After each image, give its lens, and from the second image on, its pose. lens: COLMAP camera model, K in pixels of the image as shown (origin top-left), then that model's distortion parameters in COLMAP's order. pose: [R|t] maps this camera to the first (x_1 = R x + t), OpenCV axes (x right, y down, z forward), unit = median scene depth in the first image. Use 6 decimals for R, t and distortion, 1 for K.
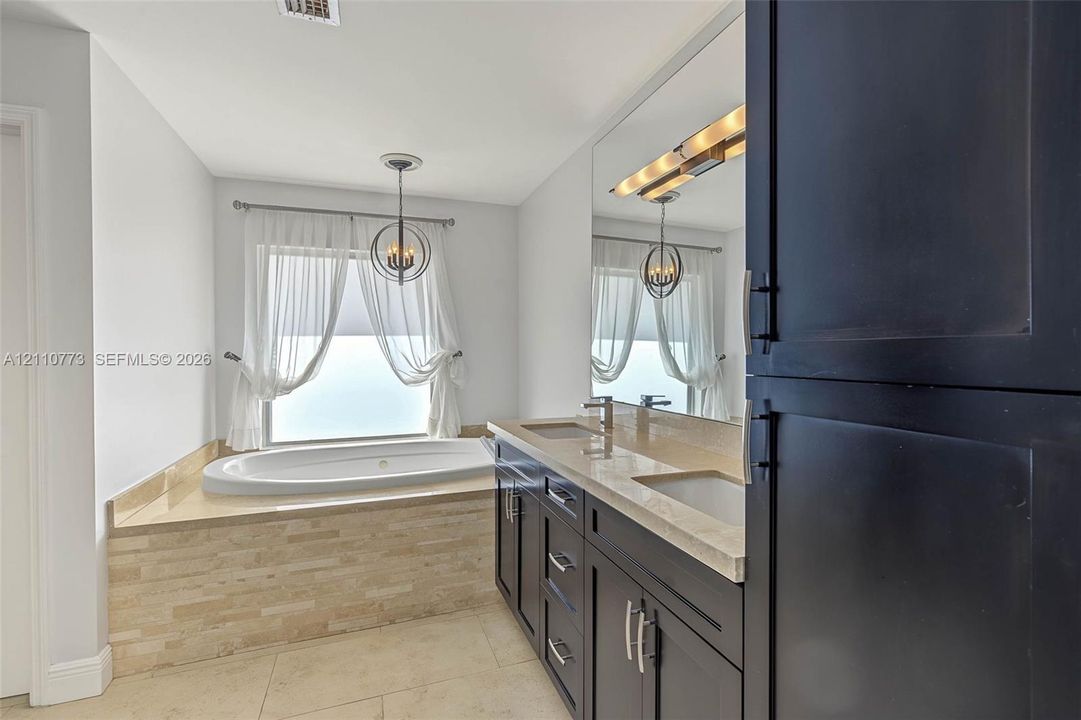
lens RADIAL K [[491.8, 0, 550.7], [0, 491.8, 354.5], [0, 0, 1]] dist [-0.010153, 0.000091]
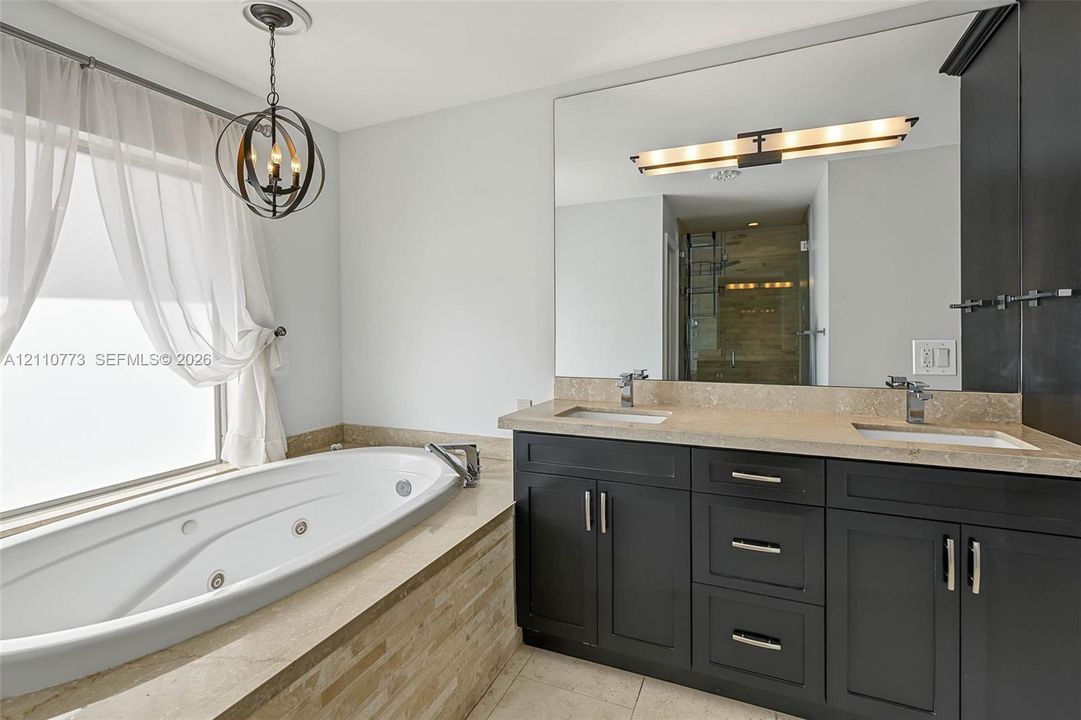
lens RADIAL K [[491.8, 0, 568.1], [0, 491.8, 337.4], [0, 0, 1]] dist [-0.010153, 0.000091]
pose [[0.689504, -0.010164, 0.724210, -0.644703], [0.009373, 0.999943, 0.005110, 0.009553], [-0.724221, 0.003264, 0.689560, 0.429877]]
